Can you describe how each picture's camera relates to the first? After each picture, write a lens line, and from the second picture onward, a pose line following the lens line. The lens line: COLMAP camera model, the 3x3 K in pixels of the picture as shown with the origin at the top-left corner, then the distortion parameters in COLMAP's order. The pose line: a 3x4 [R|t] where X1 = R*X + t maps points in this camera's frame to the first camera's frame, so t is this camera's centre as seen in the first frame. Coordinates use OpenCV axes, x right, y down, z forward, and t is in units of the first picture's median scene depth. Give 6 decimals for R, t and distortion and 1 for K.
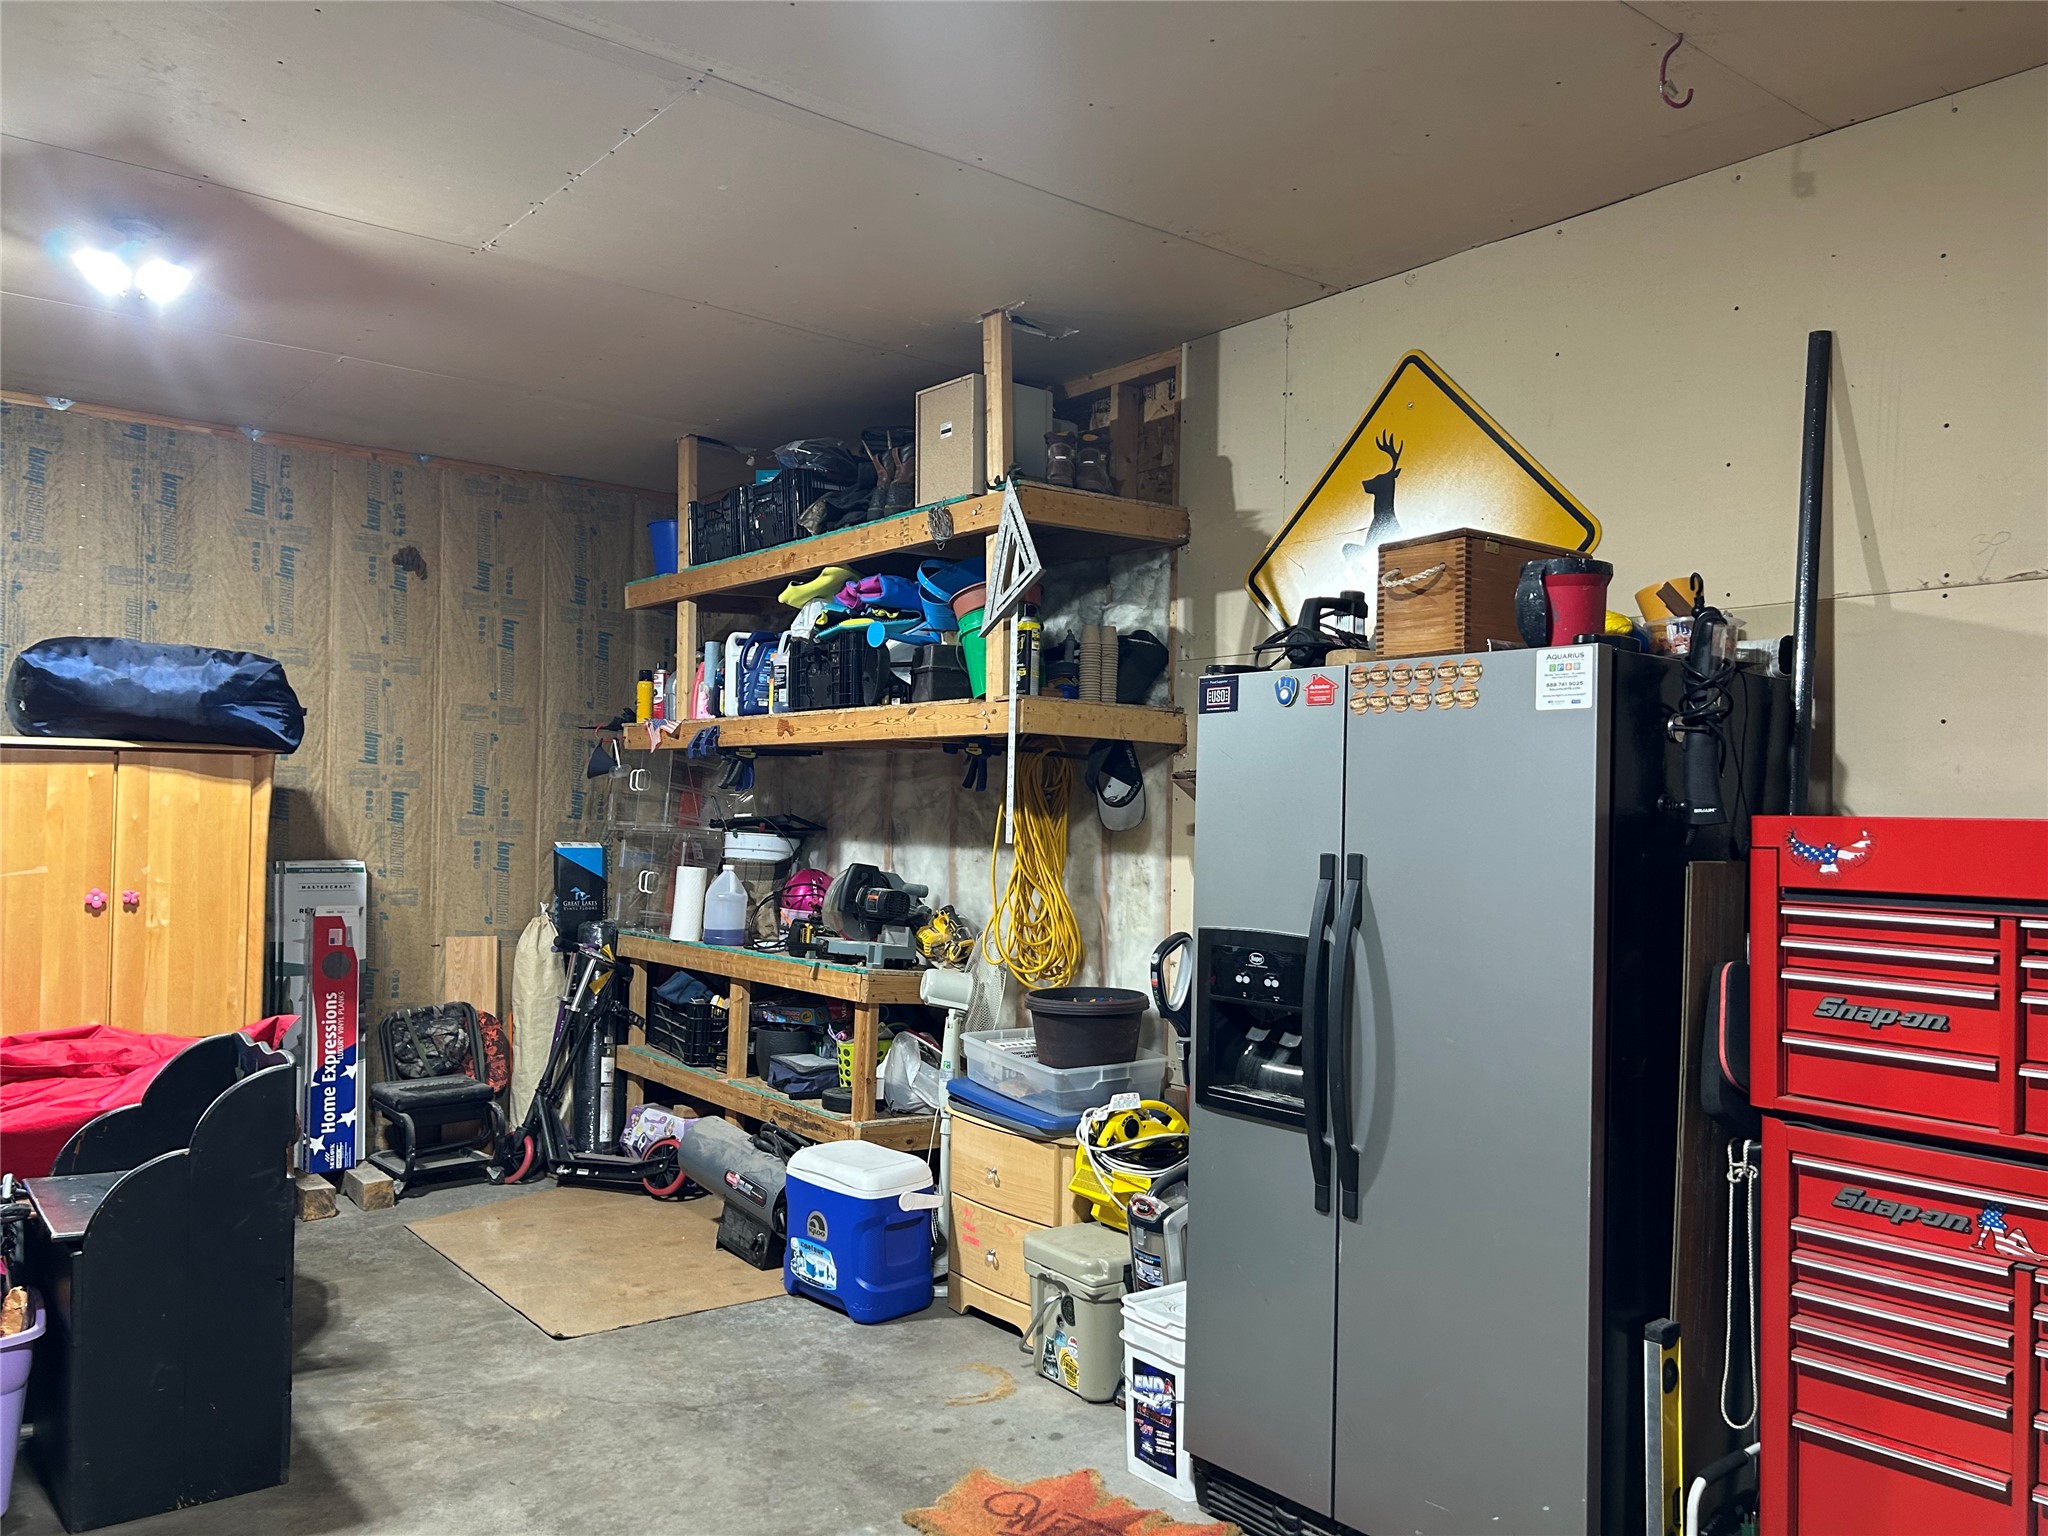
lens RADIAL K [[1543.0, 0, 1035.9], [0, 1543.0, 765.6], [0, 0, 1]] dist [0.069720, -0.080235]
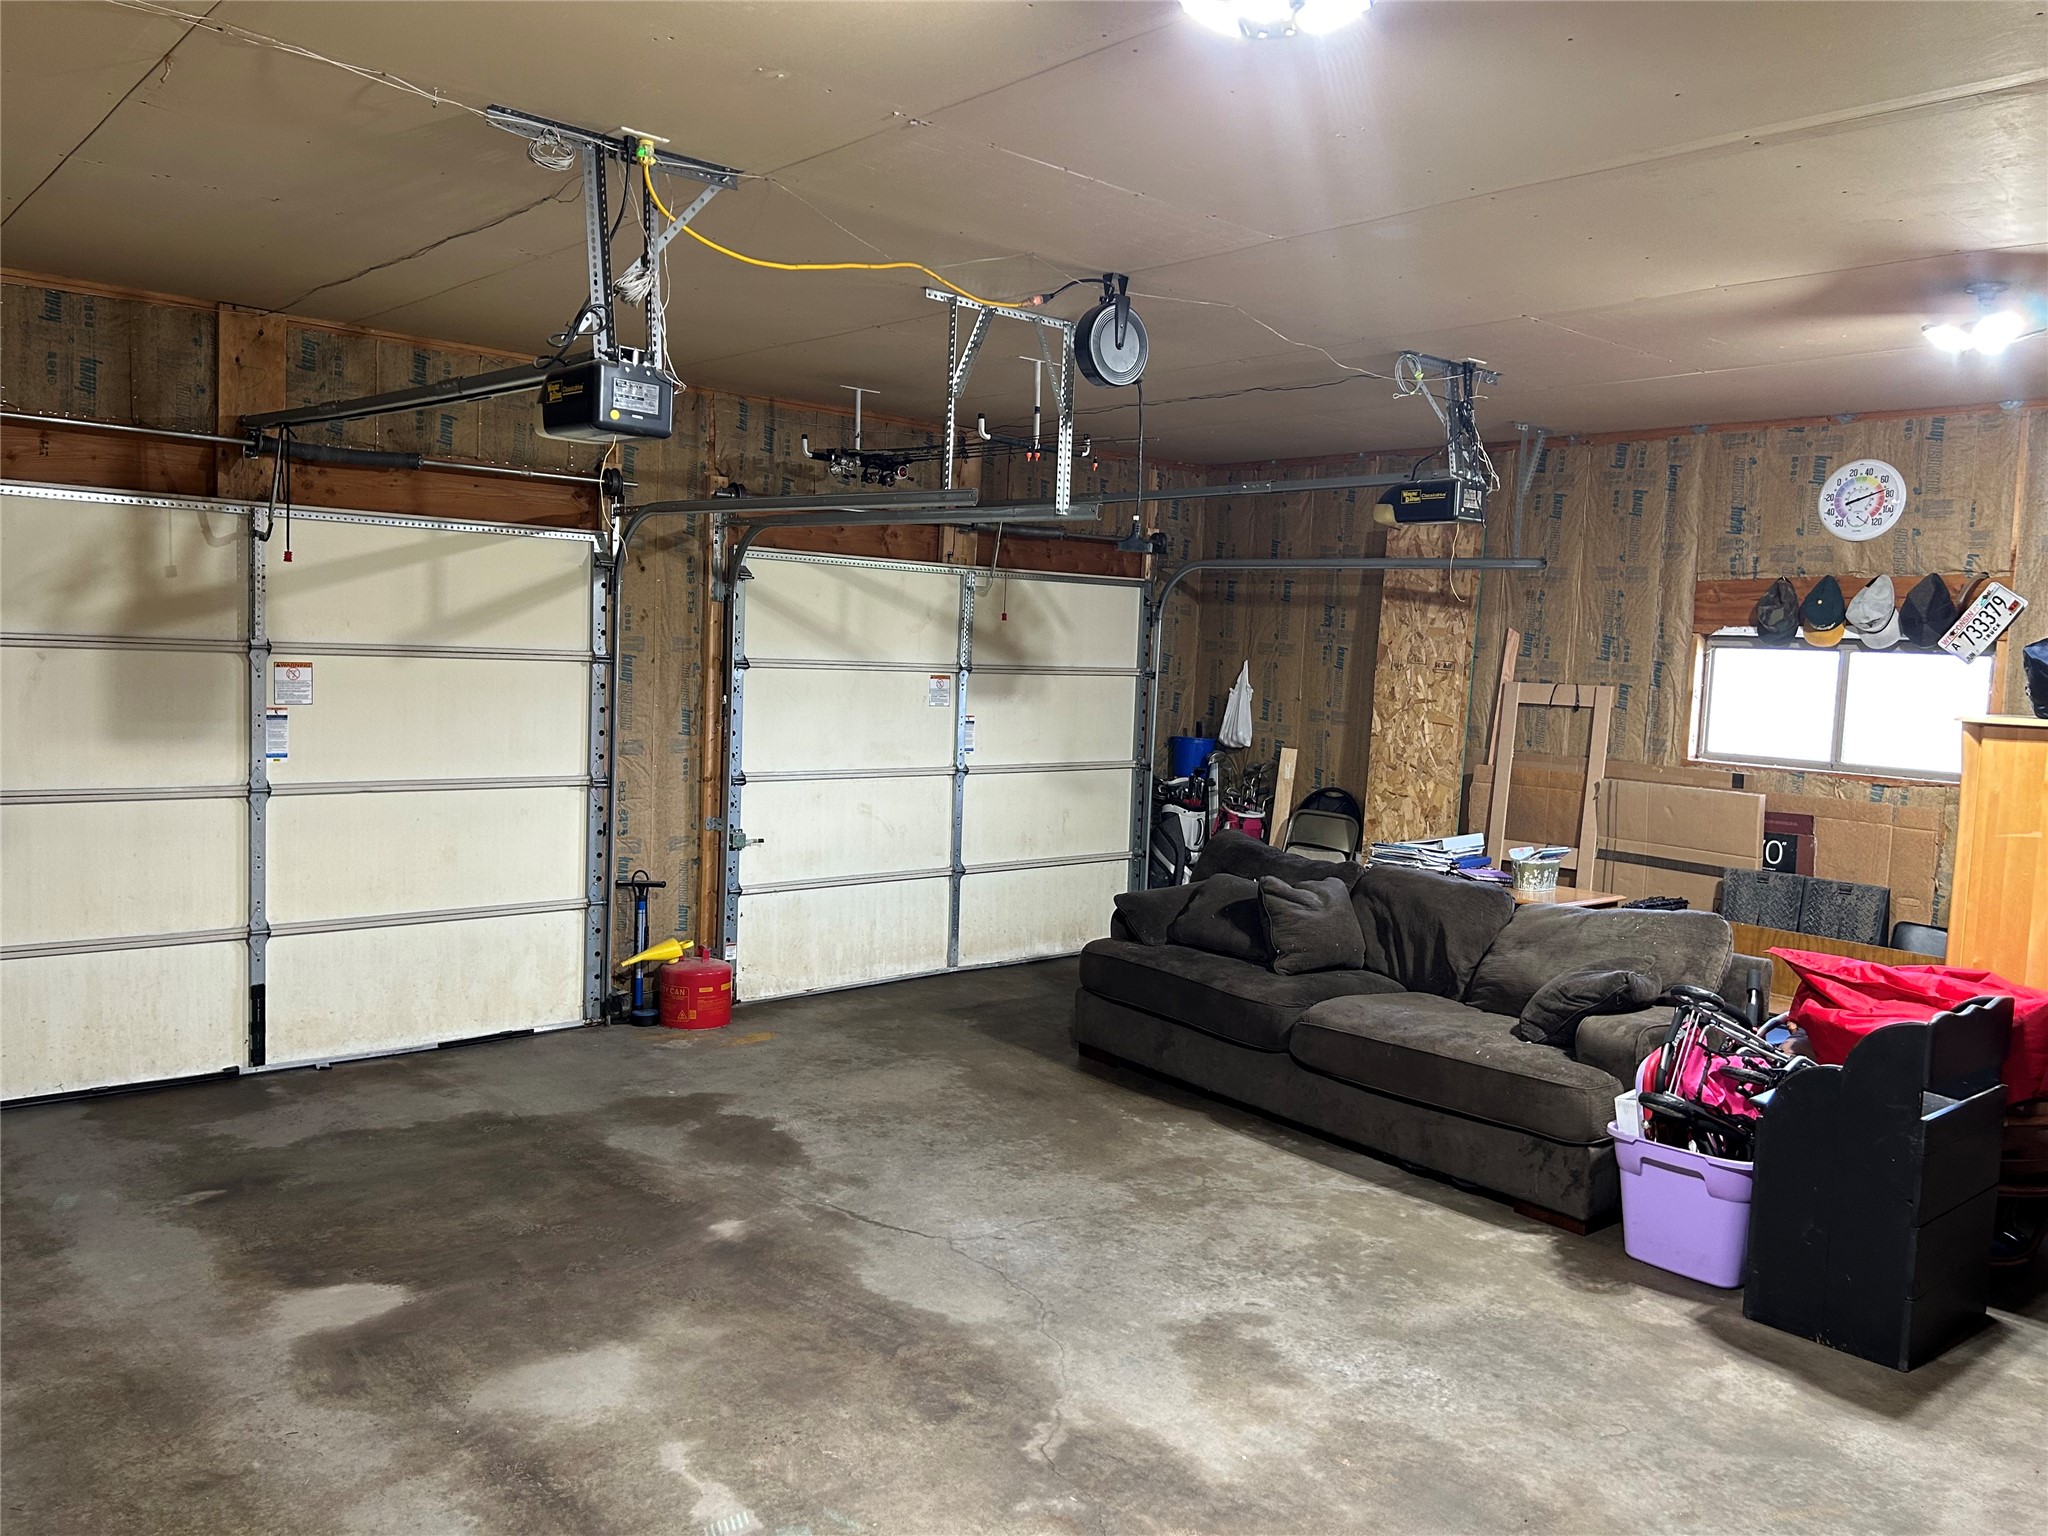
lens RADIAL K [[1543.0, 0, 1035.9], [0, 1543.0, 765.6], [0, 0, 1]] dist [0.069720, -0.080235]
pose [[0.060629, 0.068878, -0.995781, 0.500444], [-0.017124, 0.997541, 0.067957, -0.053824], [0.998013, 0.012932, 0.061660, 0.213794]]
